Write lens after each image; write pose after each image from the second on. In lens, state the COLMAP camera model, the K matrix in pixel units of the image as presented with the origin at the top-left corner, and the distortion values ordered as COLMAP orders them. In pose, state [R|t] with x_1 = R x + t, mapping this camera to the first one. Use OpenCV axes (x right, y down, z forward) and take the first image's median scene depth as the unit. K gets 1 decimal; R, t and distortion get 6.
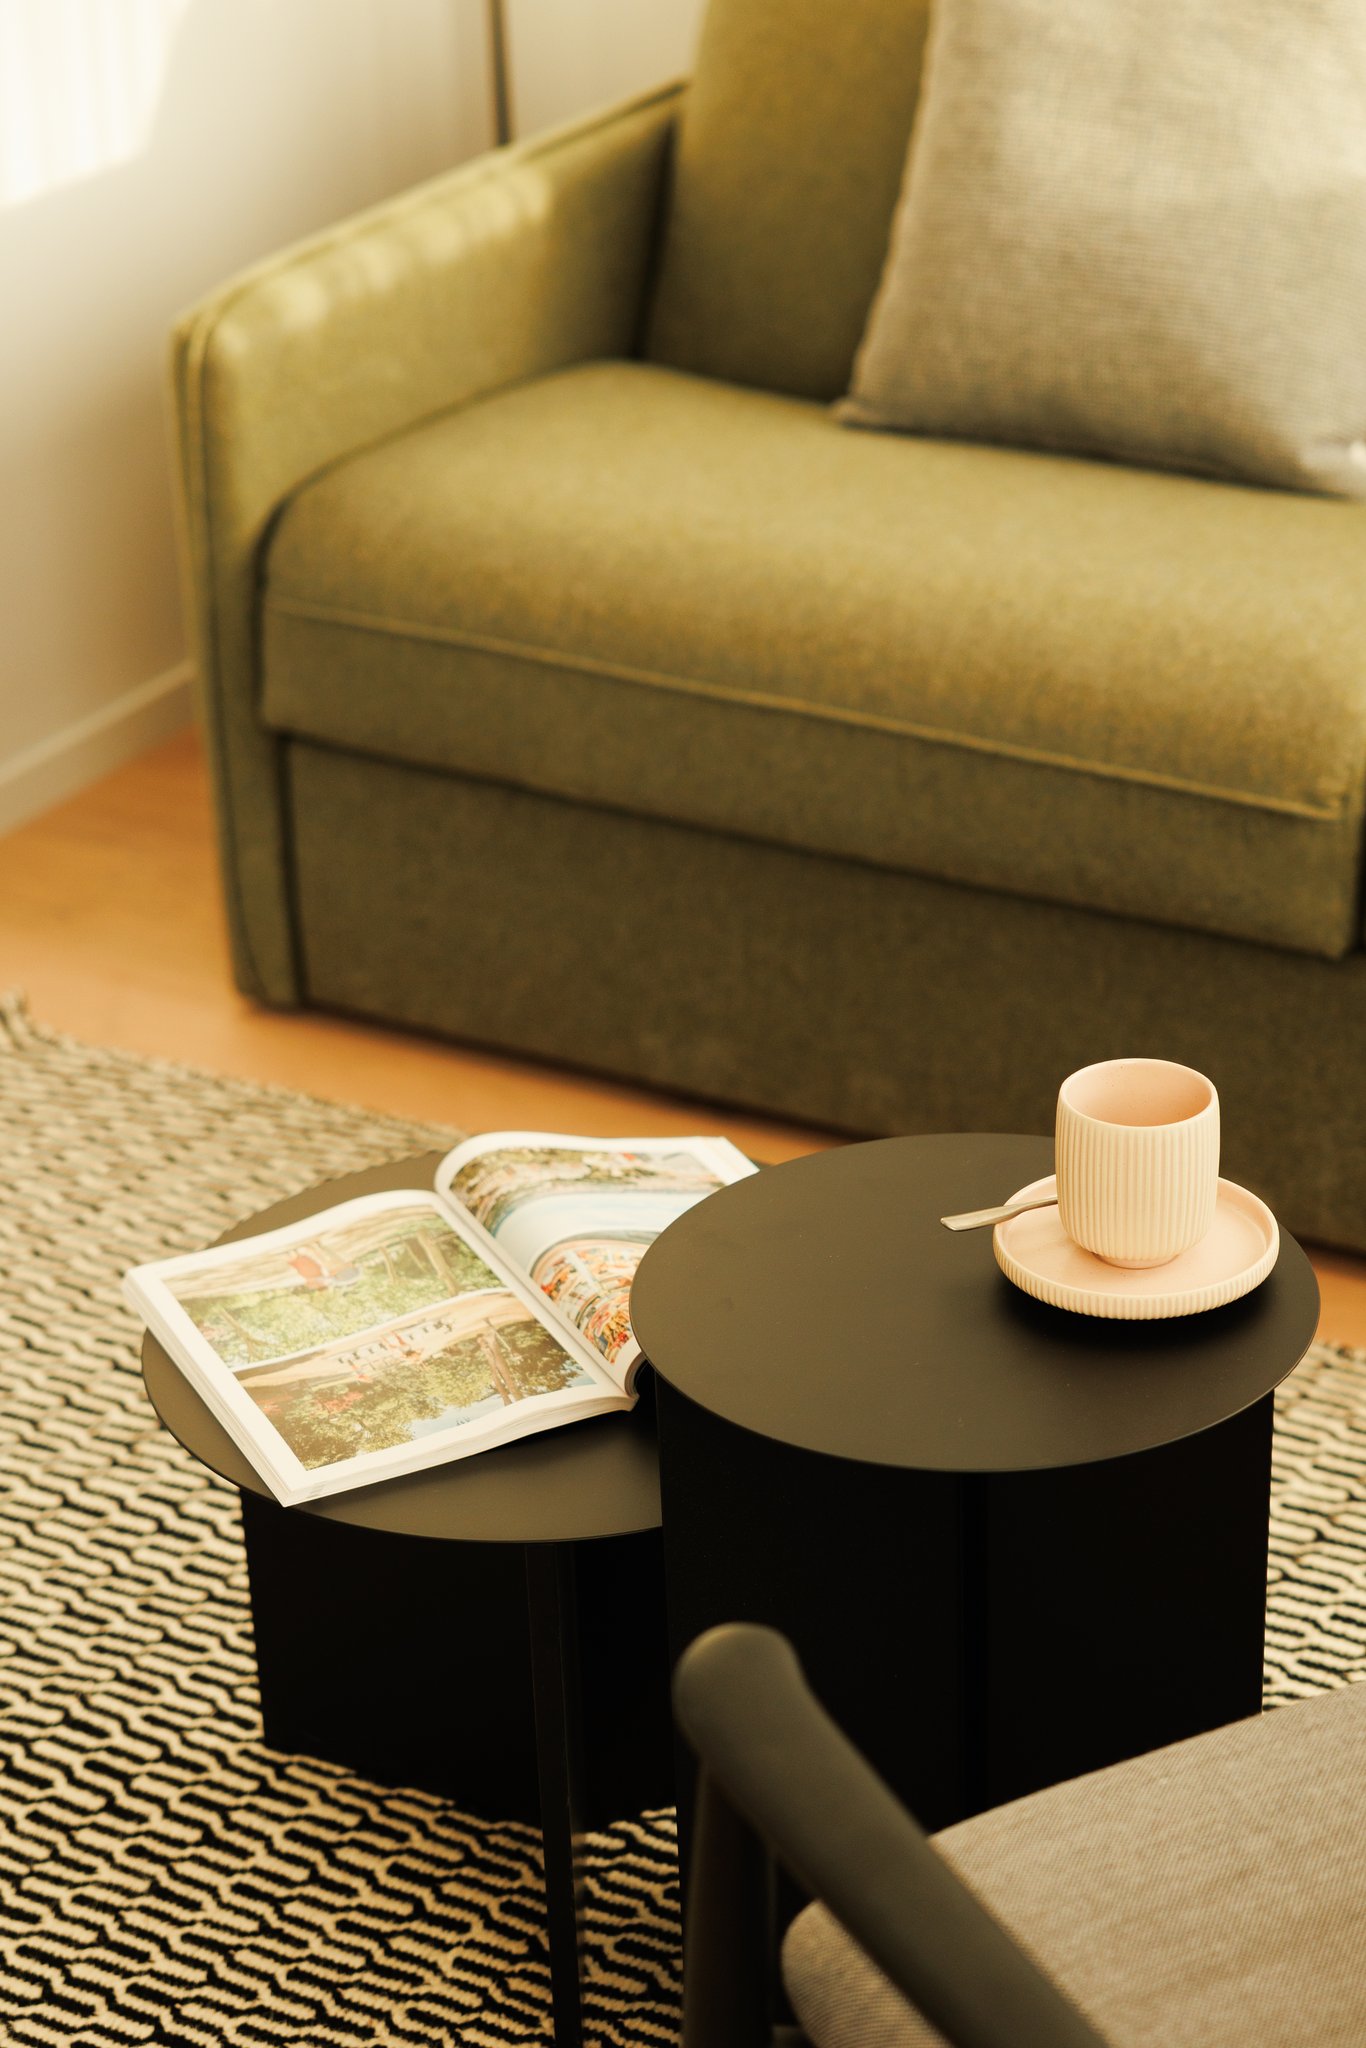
lens RADIAL K [[4388.5, 0, 683.0], [0, 4388.5, 1024.0], [0, 0, 1]] dist [0.017440, 0.043085]
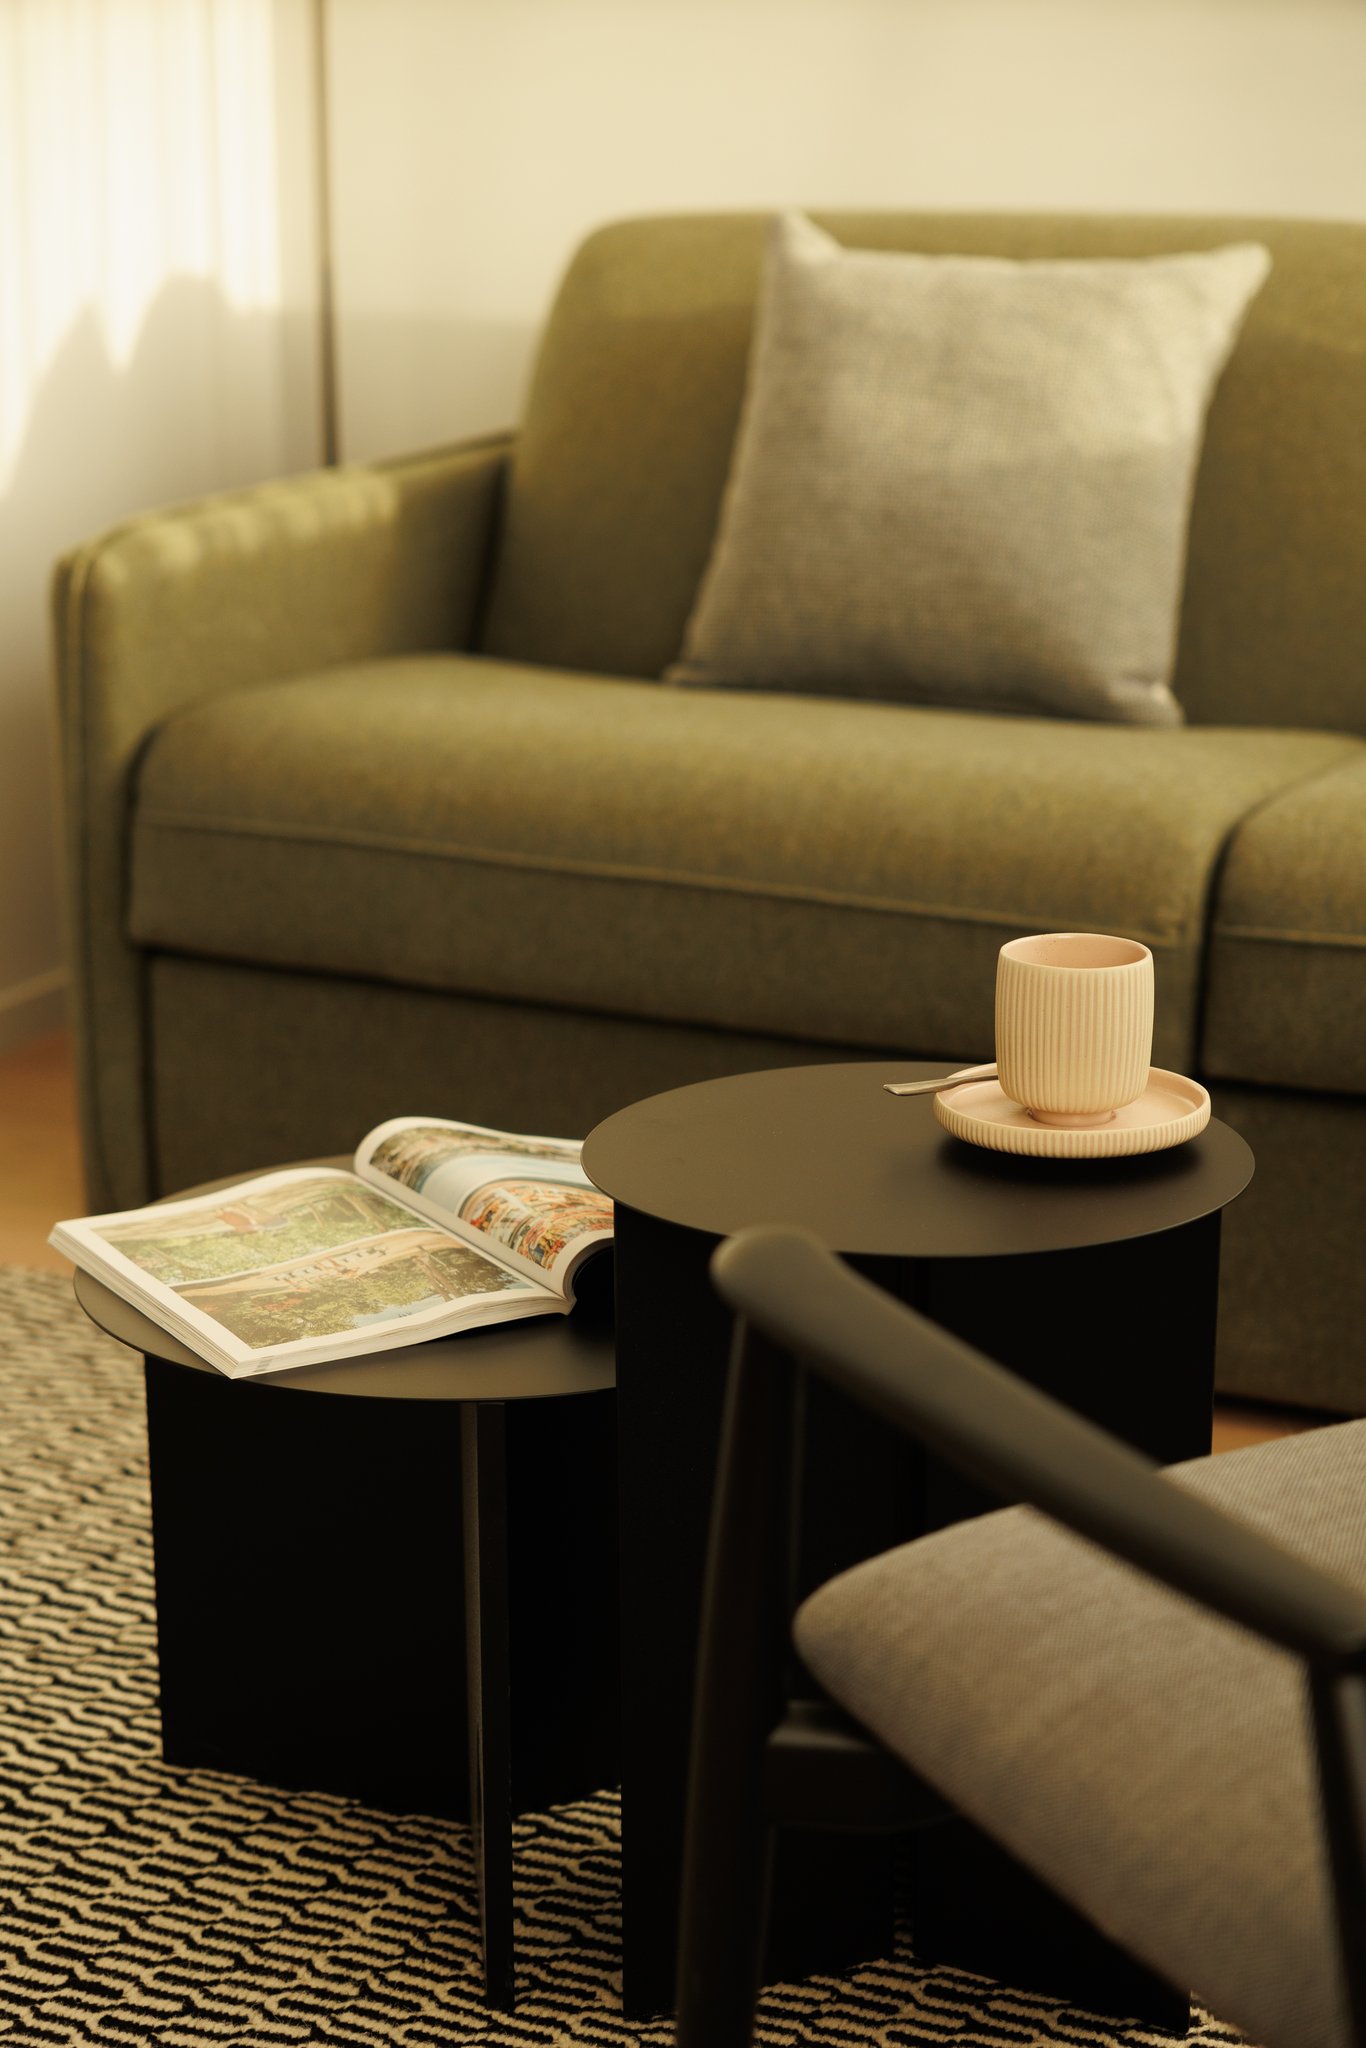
lens RADIAL K [[4062.7, 0, 683.0], [0, 4062.7, 1024.0], [0, 0, 1]] dist [0.014769, 0.159807]
pose [[0.996591, 0.011025, 0.081761, -0.055722], [0.005034, 0.981059, -0.193641, 0.180914], [-0.082347, 0.193393, 0.977660, 0.059350]]
